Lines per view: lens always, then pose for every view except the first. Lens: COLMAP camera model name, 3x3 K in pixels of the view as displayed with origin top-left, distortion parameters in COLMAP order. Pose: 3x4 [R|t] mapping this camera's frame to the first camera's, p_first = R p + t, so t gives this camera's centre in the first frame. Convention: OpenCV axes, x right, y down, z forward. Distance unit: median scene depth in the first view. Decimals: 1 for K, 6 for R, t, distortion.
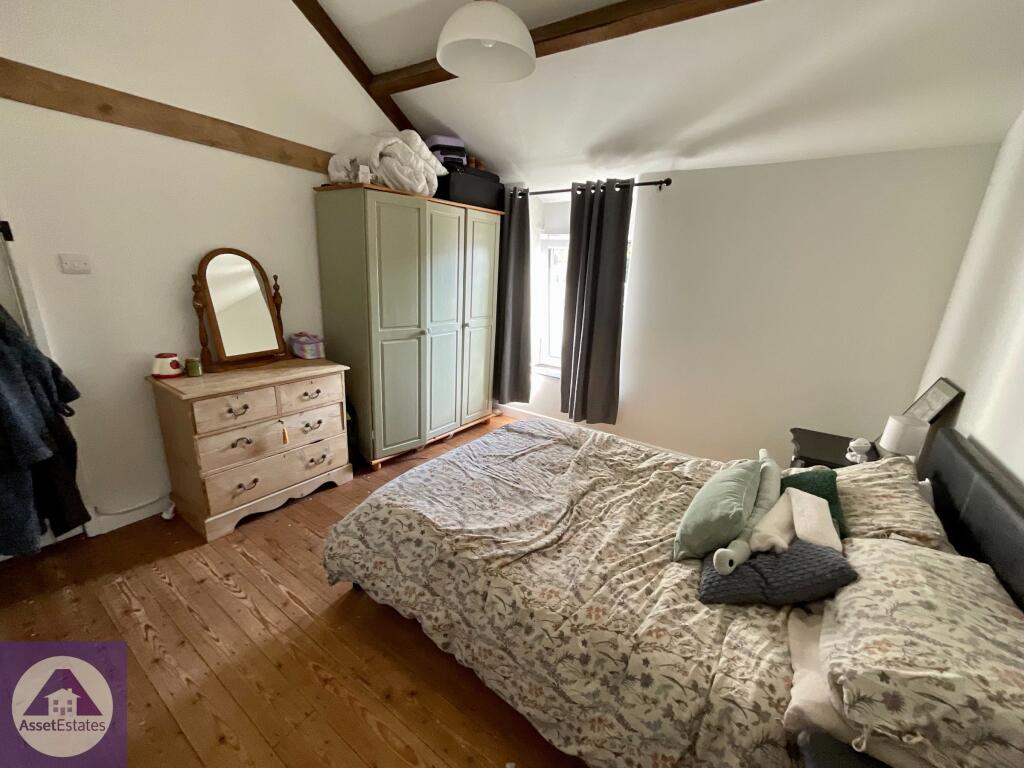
lens RADIAL K [[414.6, 0, 514.4], [0, 414.6, 382.3], [0, 0, 1]] dist [-0.003809, 0.000715]
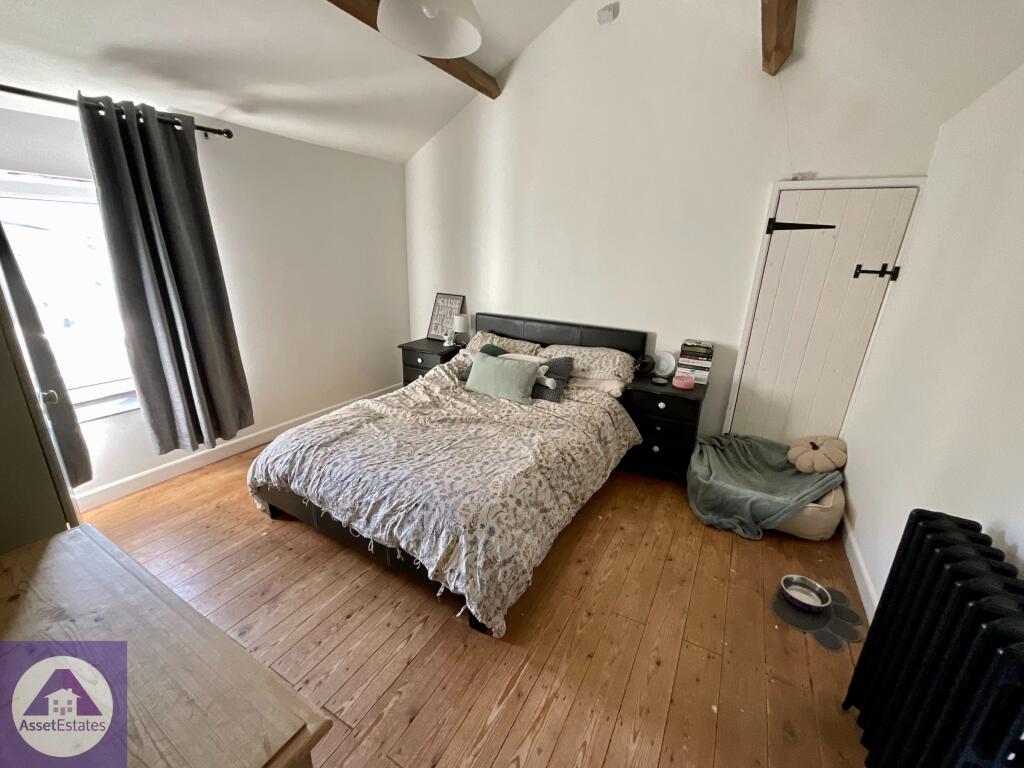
lens RADIAL K [[414.6, 0, 514.4], [0, 414.6, 382.3], [0, 0, 1]] dist [-0.003809, 0.000715]
pose [[-0.075408, -0.352243, 0.932866, -1.000692], [0.241353, 0.901265, 0.359820, -0.264690], [-0.967503, 0.252283, 0.017052, 0.784181]]
